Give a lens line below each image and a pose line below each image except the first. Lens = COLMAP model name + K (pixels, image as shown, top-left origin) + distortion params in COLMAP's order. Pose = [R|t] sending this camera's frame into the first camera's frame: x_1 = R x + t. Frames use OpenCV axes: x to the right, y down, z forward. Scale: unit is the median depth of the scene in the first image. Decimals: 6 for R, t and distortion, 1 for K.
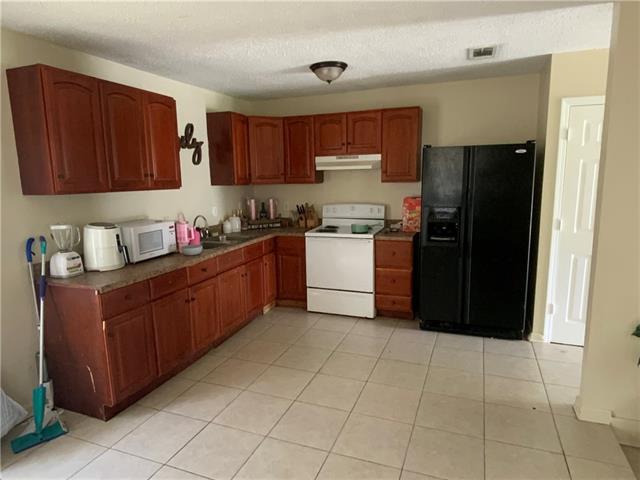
lens RADIAL K [[398.6, 0, 320.0], [0, 398.6, 240.0], [0, 0, 1]] dist [0.005992, 0.001406]
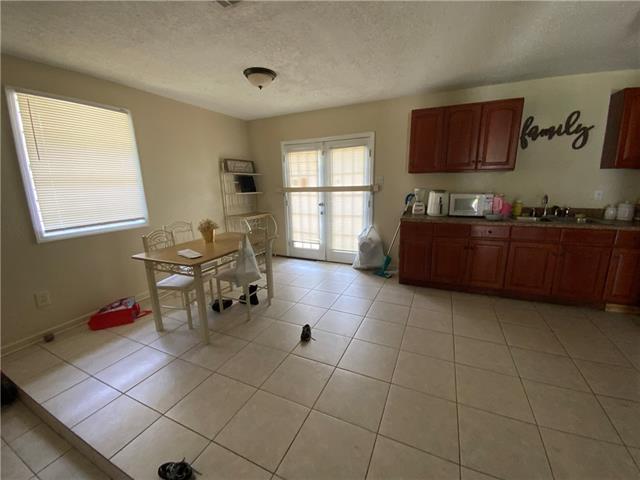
lens RADIAL K [[264.7, 0, 320.0], [0, 264.7, 240.0], [0, 0, 1]] dist [-0.000810, -0.000128]
pose [[-0.066372, 0.237068, -0.969223, 0.503919], [-0.142289, 0.959189, 0.244357, -0.029138], [0.987597, 0.154128, -0.029931, 0.379709]]
